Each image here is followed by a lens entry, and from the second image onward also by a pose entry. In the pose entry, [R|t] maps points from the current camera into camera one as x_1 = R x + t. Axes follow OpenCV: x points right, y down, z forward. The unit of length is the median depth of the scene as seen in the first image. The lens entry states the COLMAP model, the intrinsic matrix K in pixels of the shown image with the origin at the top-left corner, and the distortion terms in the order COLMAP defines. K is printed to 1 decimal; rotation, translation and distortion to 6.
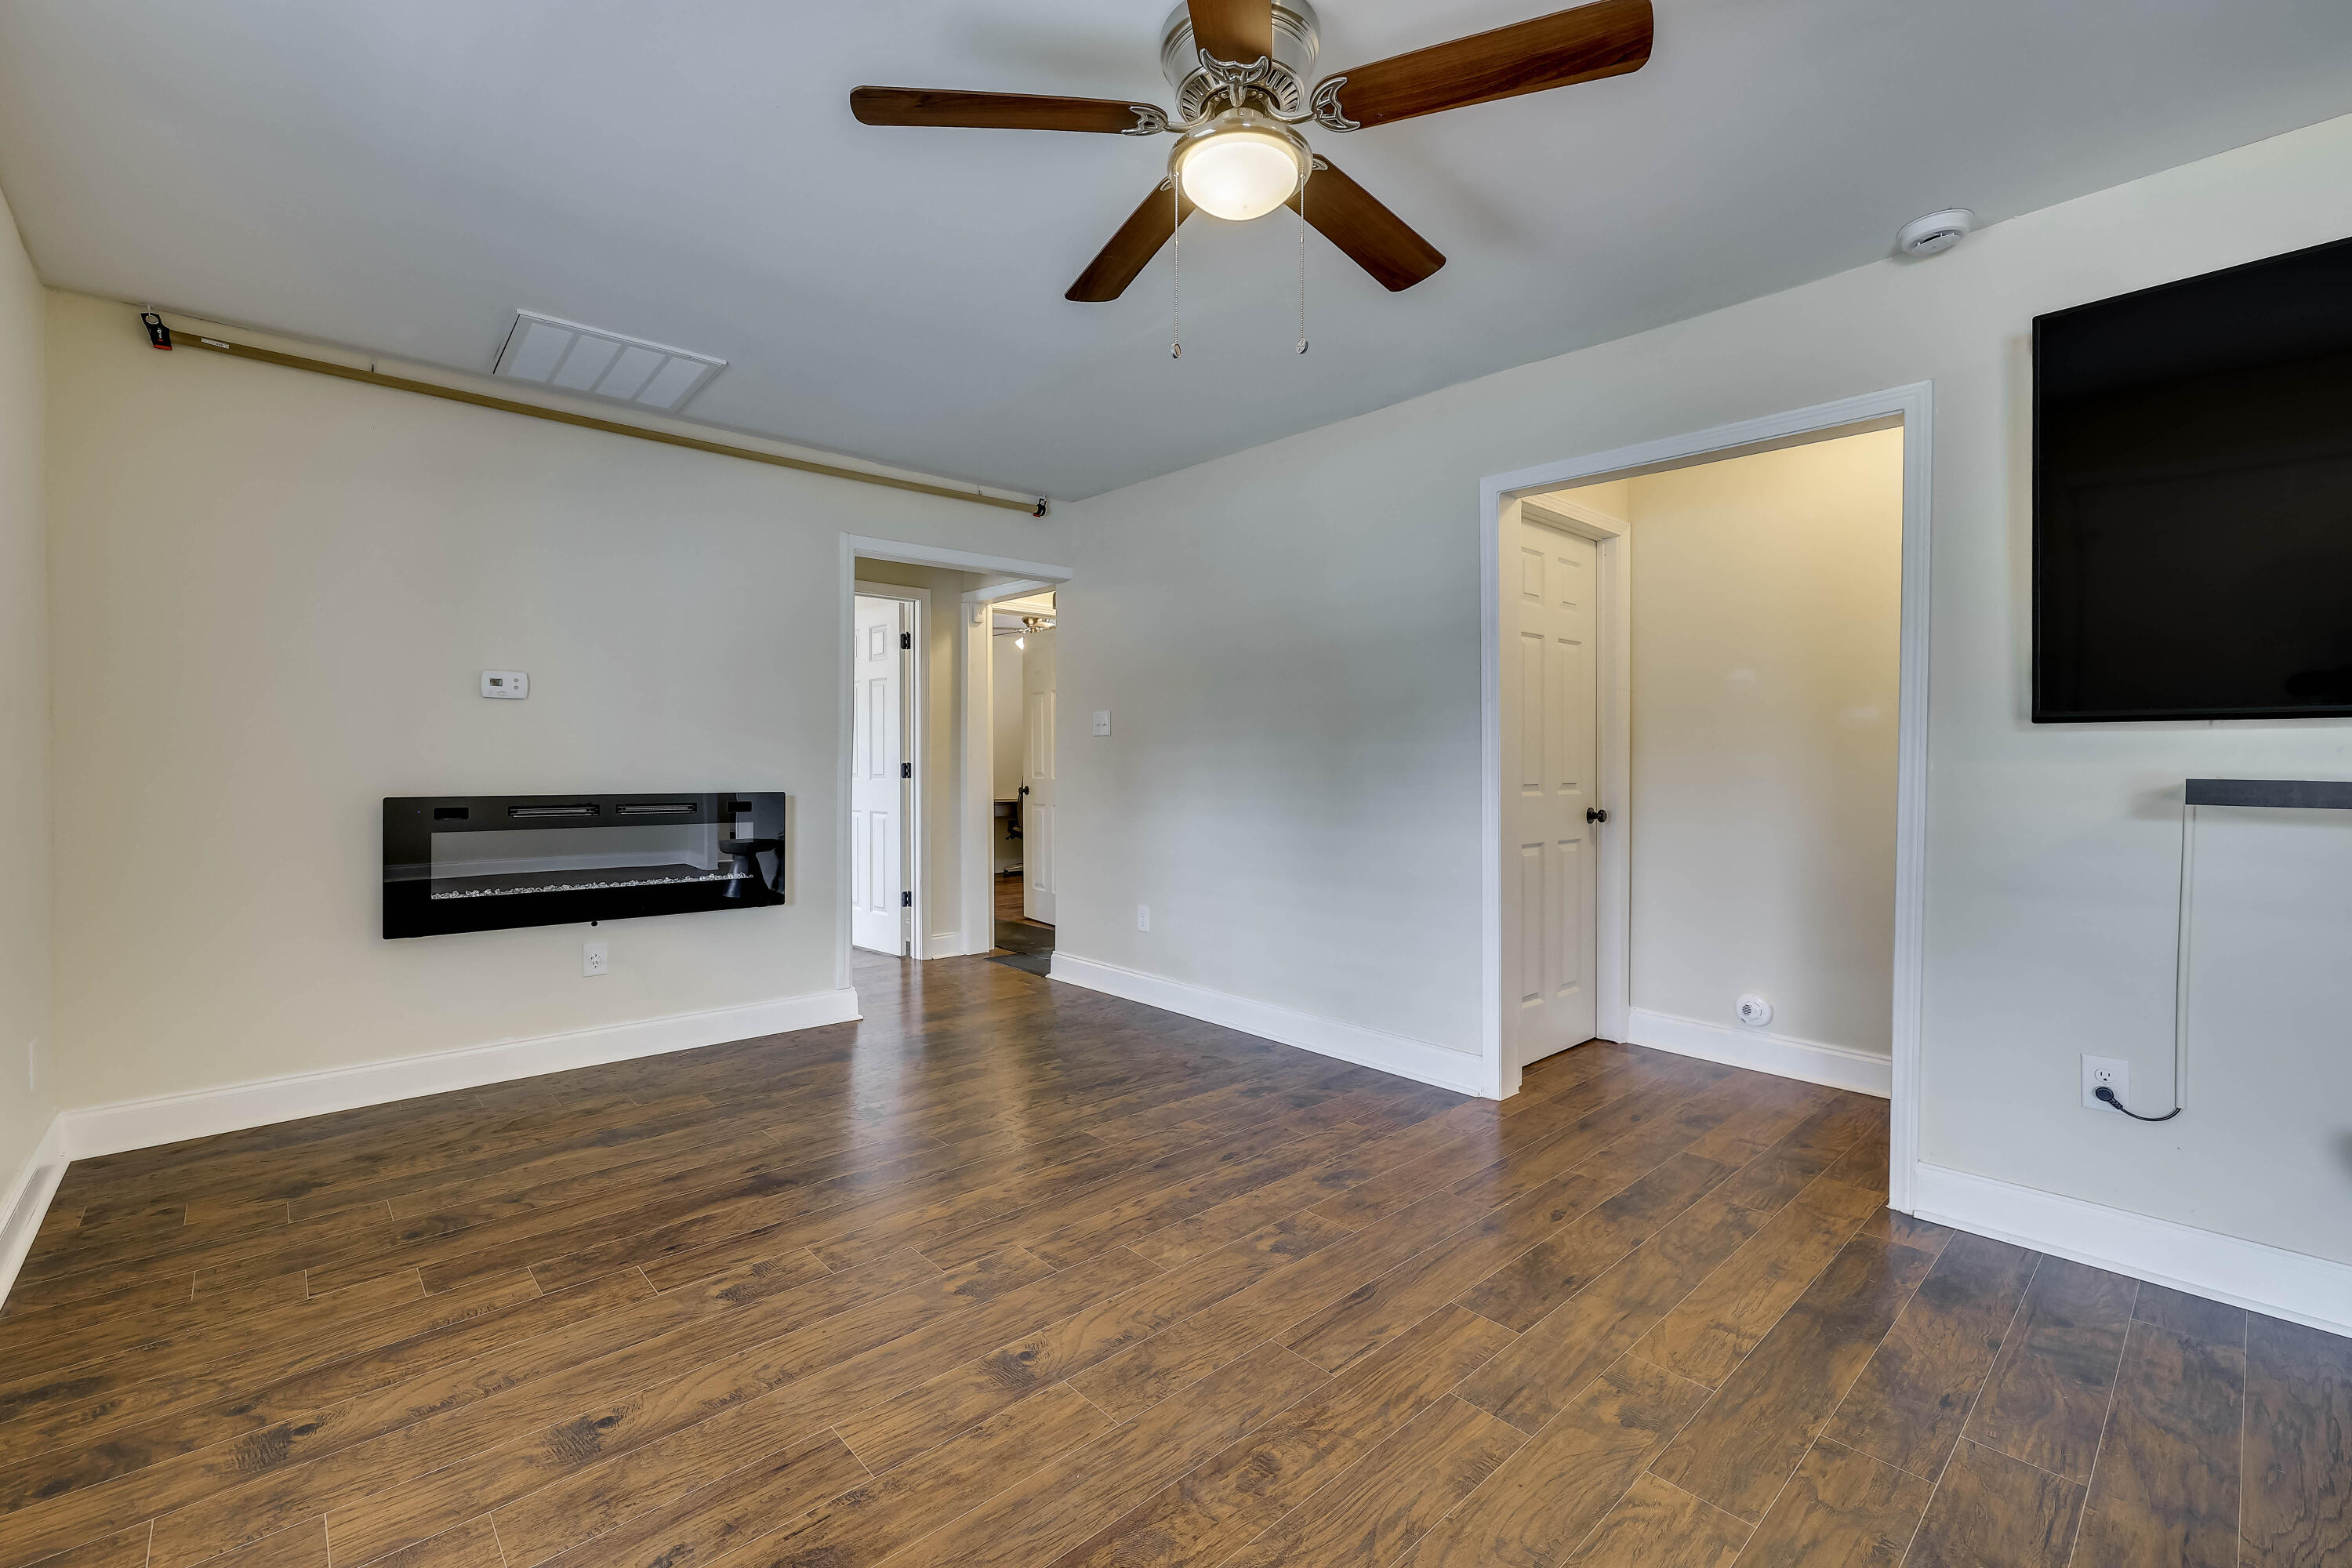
lens RADIAL K [[988.4, 0, 1212.8], [0, 988.4, 769.8], [0, 0, 1]] dist [0.000741, 0.000173]
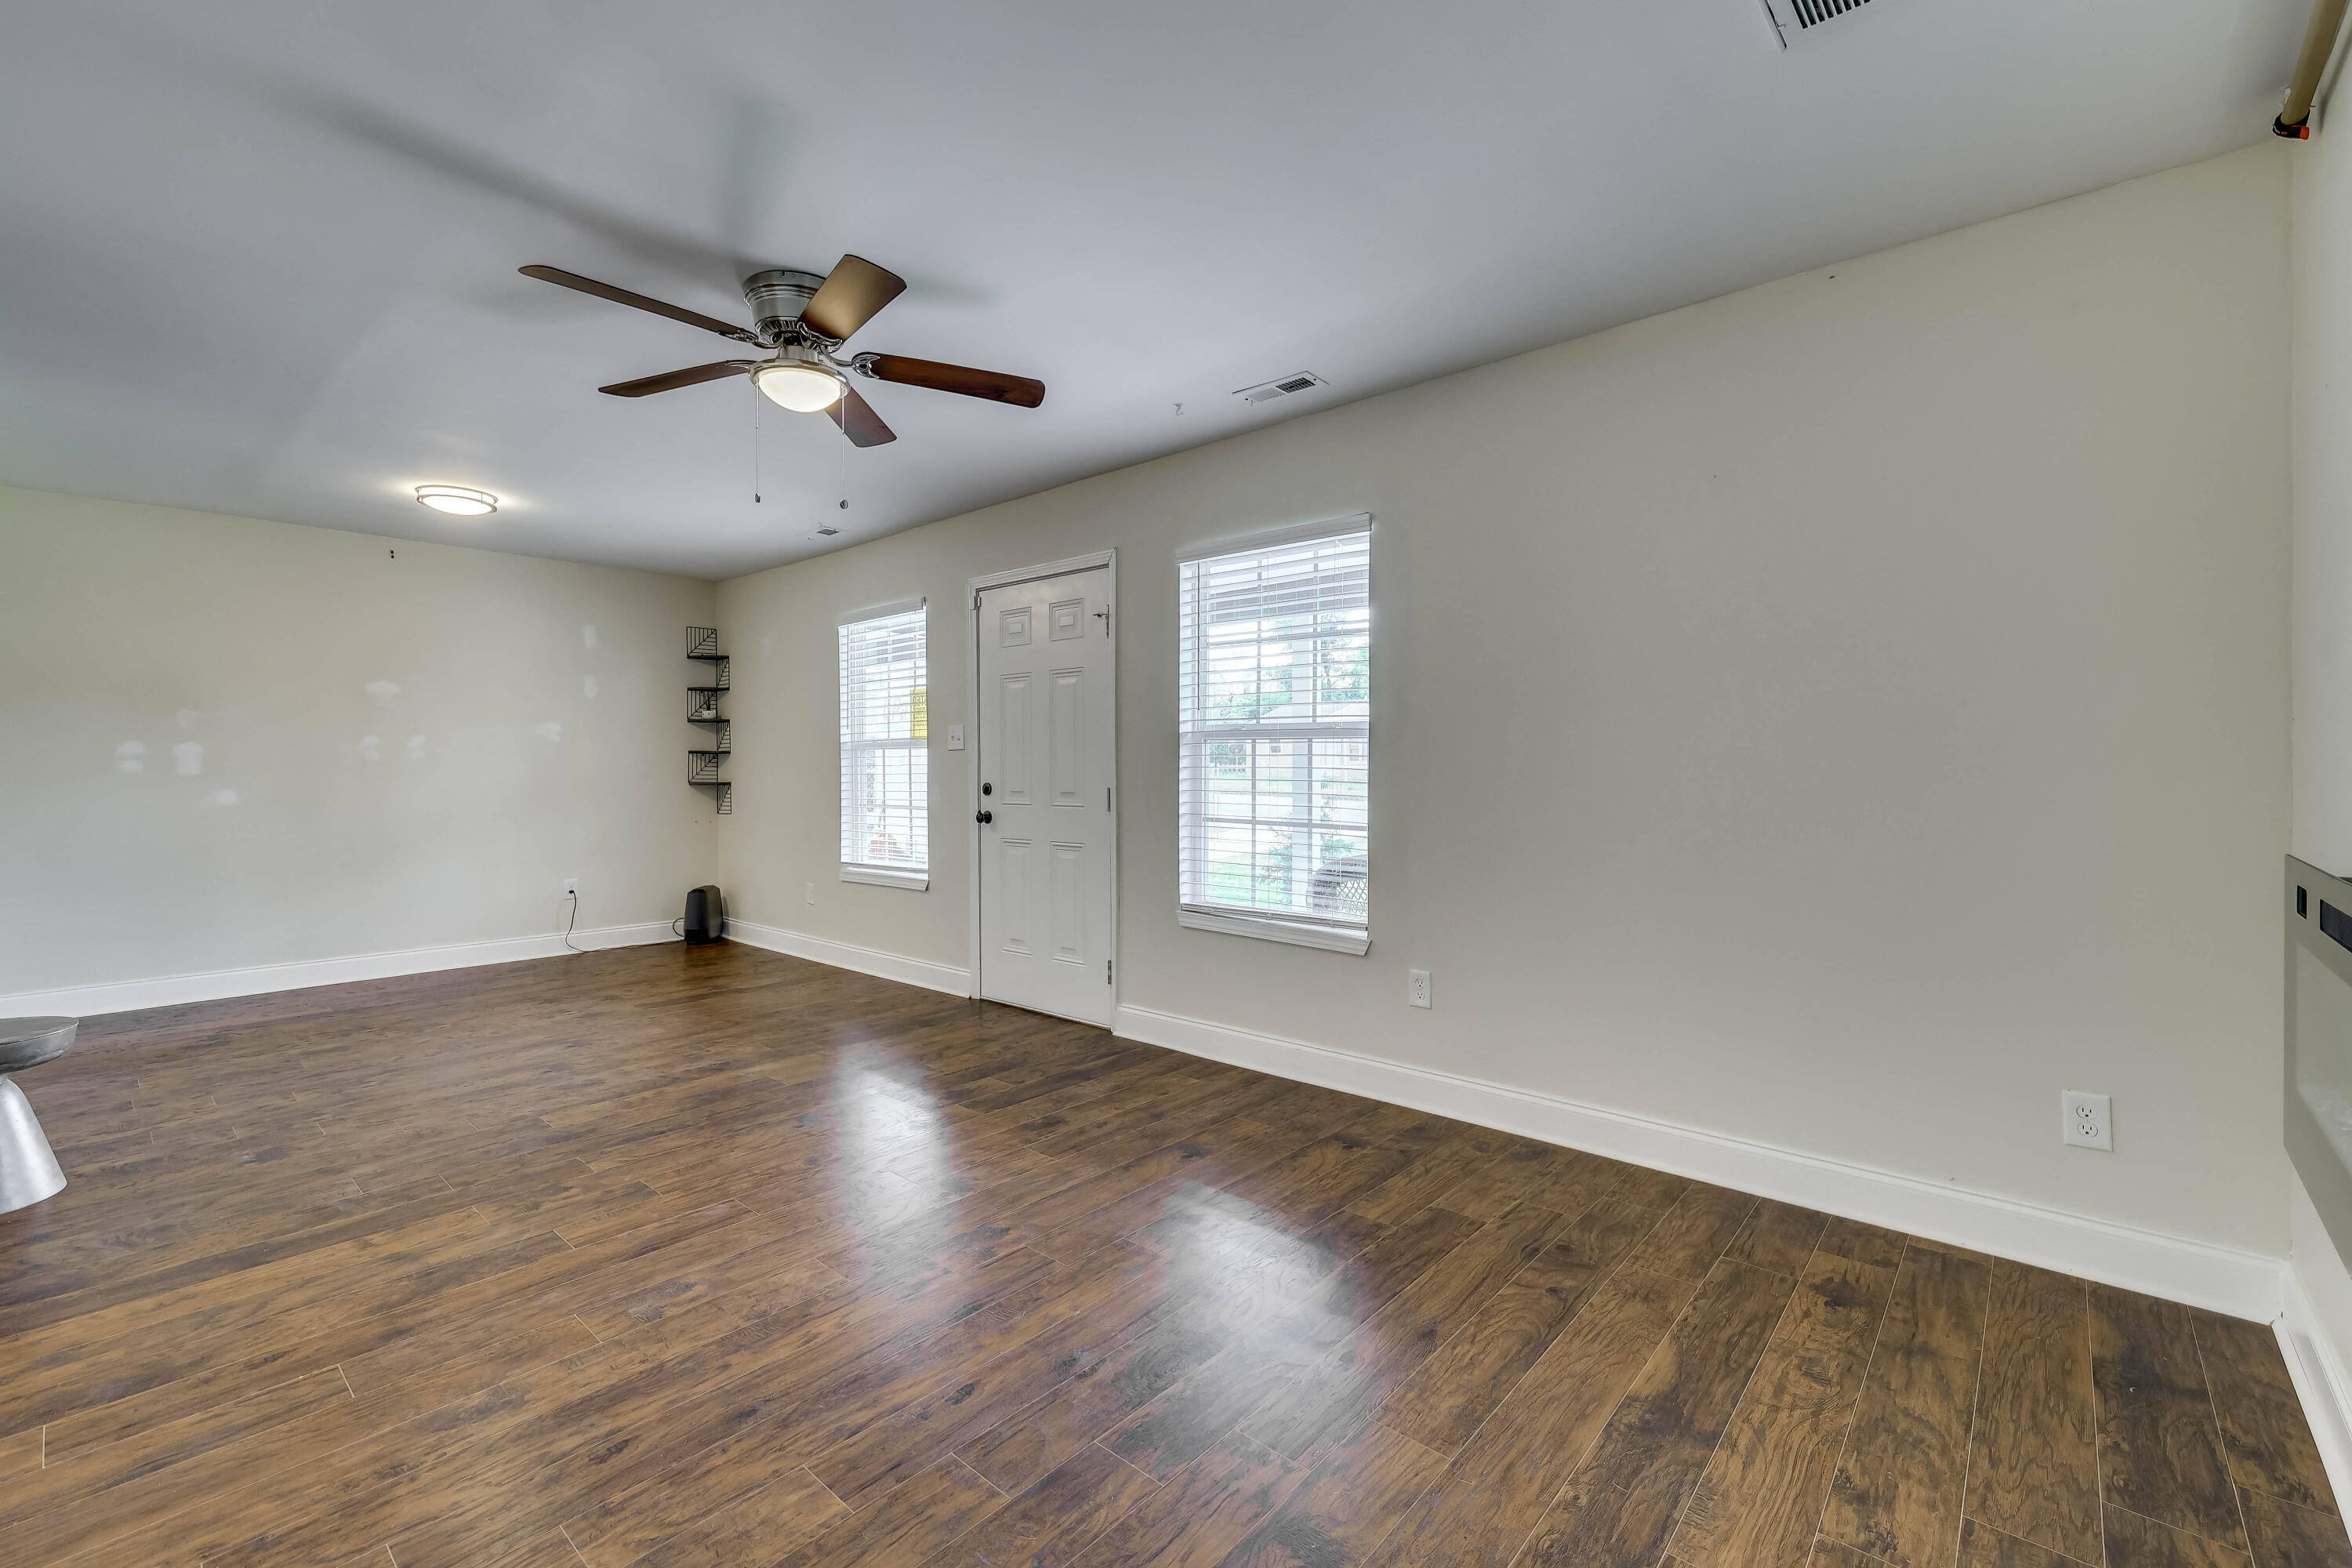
lens RADIAL K [[989.3, 0, 1154.3], [0, 989.3, 777.9], [0, 0, 1]] dist [-0.000313, 0.000047]
pose [[-0.999118, 0.000572, -0.041976, -0.363518], [-0.000141, 0.999856, 0.016985, -0.026015], [0.041980, 0.016976, -0.998974, 2.056872]]
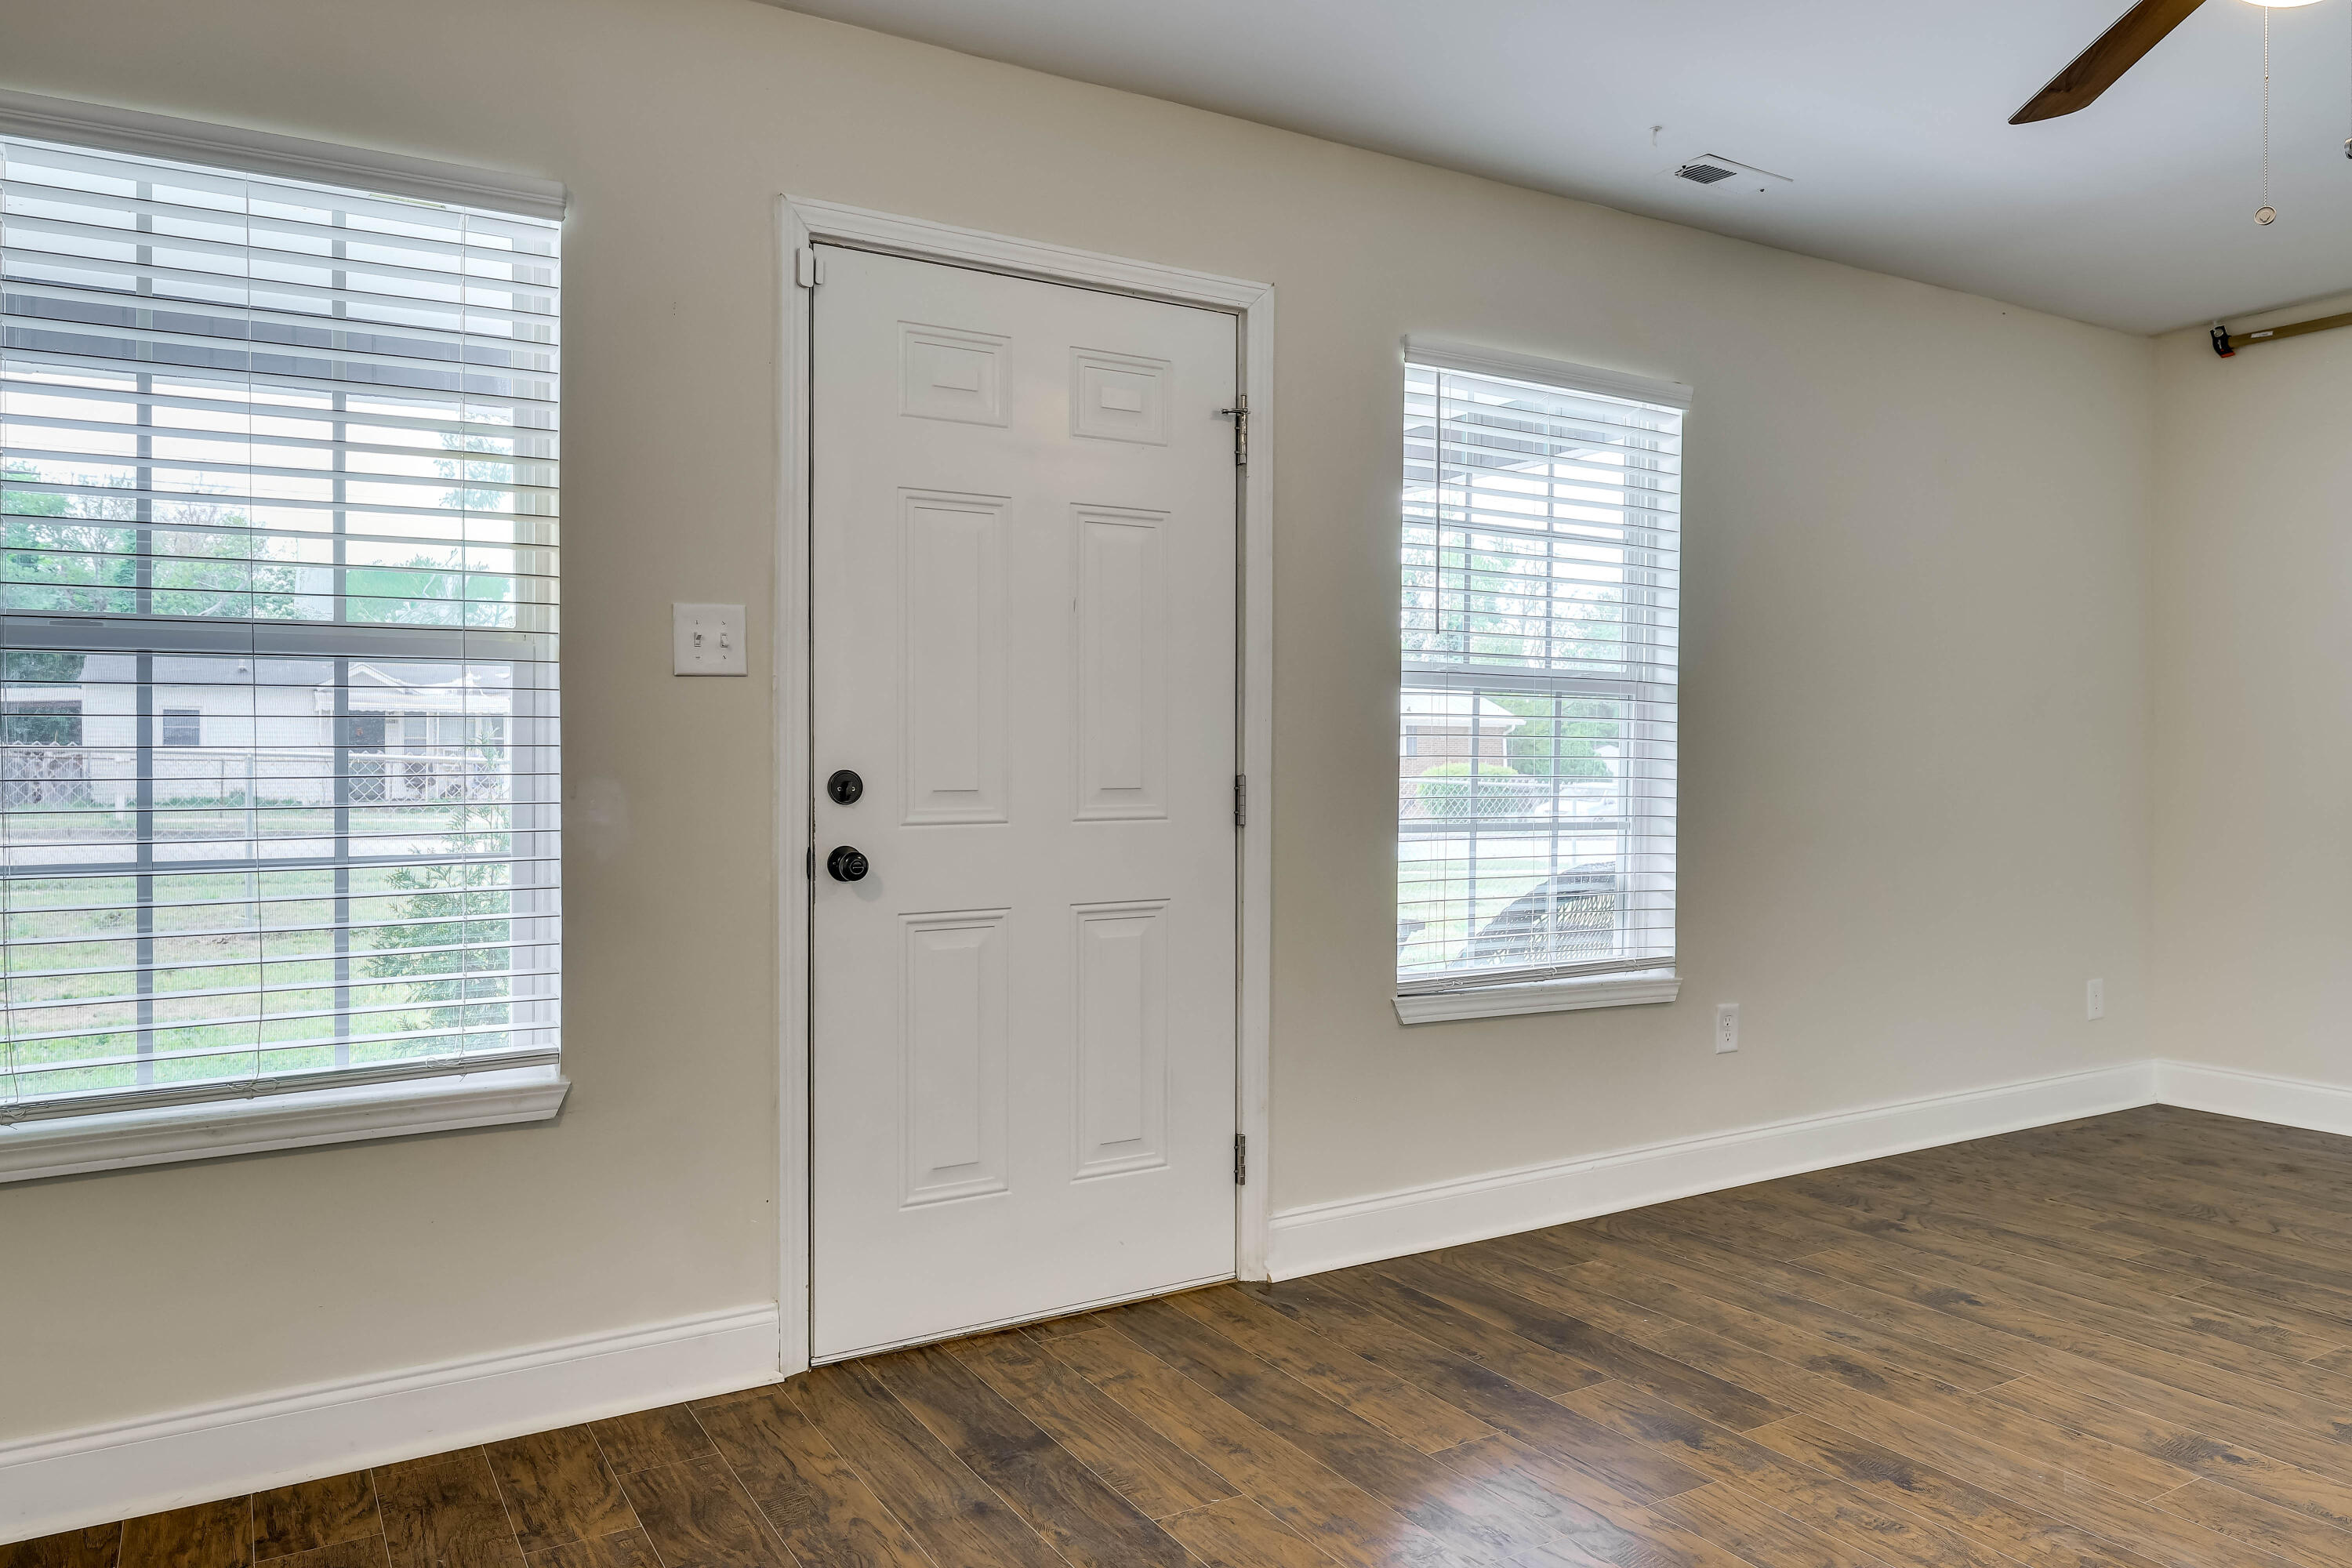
lens RADIAL K [[1620.9, 0, 1081.1], [0, 1620.9, 765.3], [0, 0, 1]] dist [0.002179, -0.001136]
pose [[-0.260406, 0.003122, -0.965494, 1.164092], [-0.007503, 0.999958, 0.005258, 0.010558], [0.965470, 0.008614, -0.260371, 0.354298]]
